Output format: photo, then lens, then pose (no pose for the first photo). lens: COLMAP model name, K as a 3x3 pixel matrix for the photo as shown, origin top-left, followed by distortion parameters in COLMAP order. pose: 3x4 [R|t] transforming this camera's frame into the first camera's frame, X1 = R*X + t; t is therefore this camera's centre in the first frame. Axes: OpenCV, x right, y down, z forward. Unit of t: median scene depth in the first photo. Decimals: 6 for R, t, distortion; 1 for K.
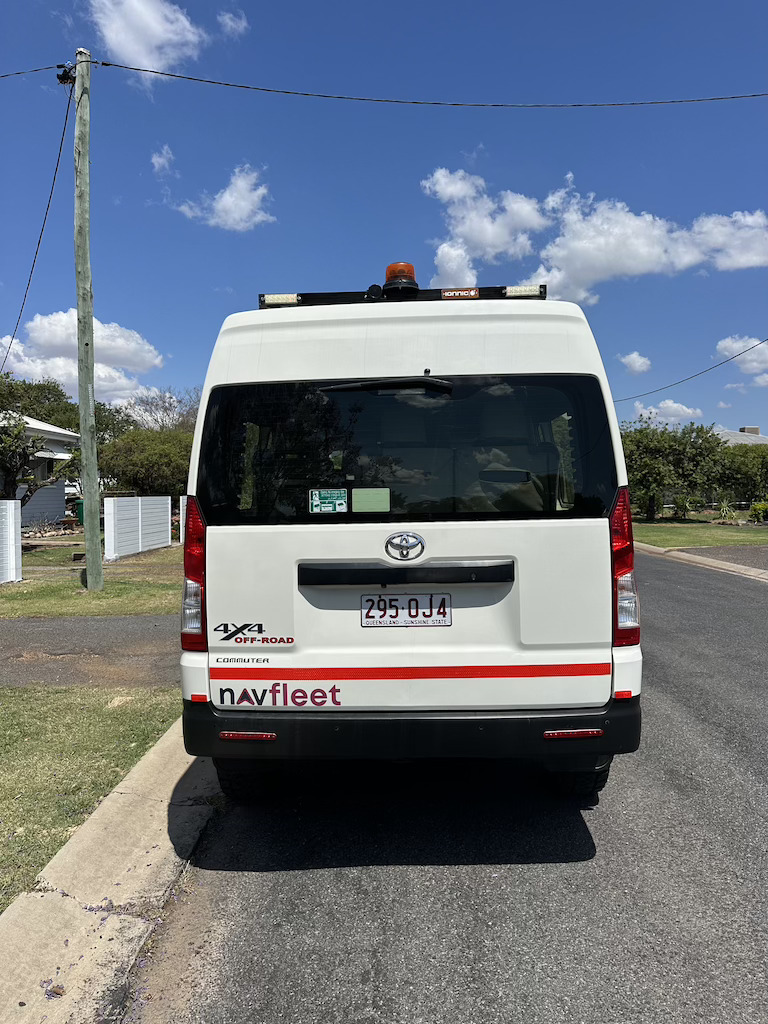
lens RADIAL K [[702.6, 0, 384.0], [0, 702.6, 512.0], [0, 0, 1]] dist [-0.003373, -0.002569]
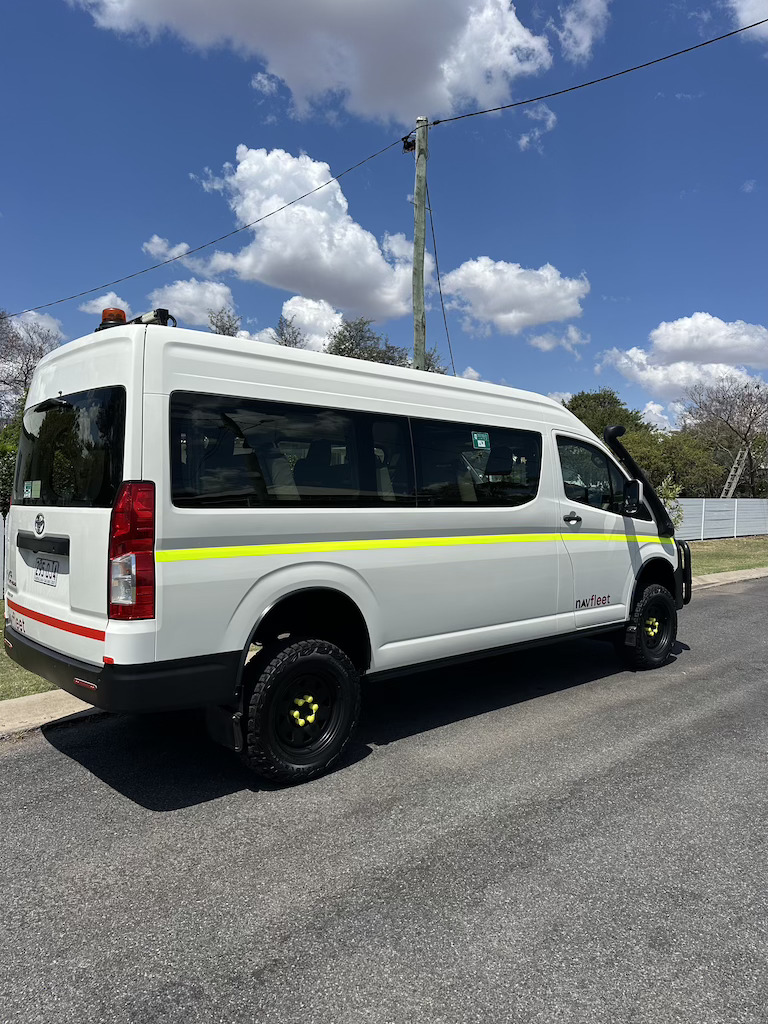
lens RADIAL K [[712.3, 0, 407.5], [0, 712.3, 513.4], [0, 0, 1]] dist [-0.006157, -0.001135]
pose [[0.710367, 0.033415, -0.703038, 1.289998], [-0.036028, 0.999289, 0.011093, -0.011839], [0.702909, 0.017449, 0.711066, 0.432355]]
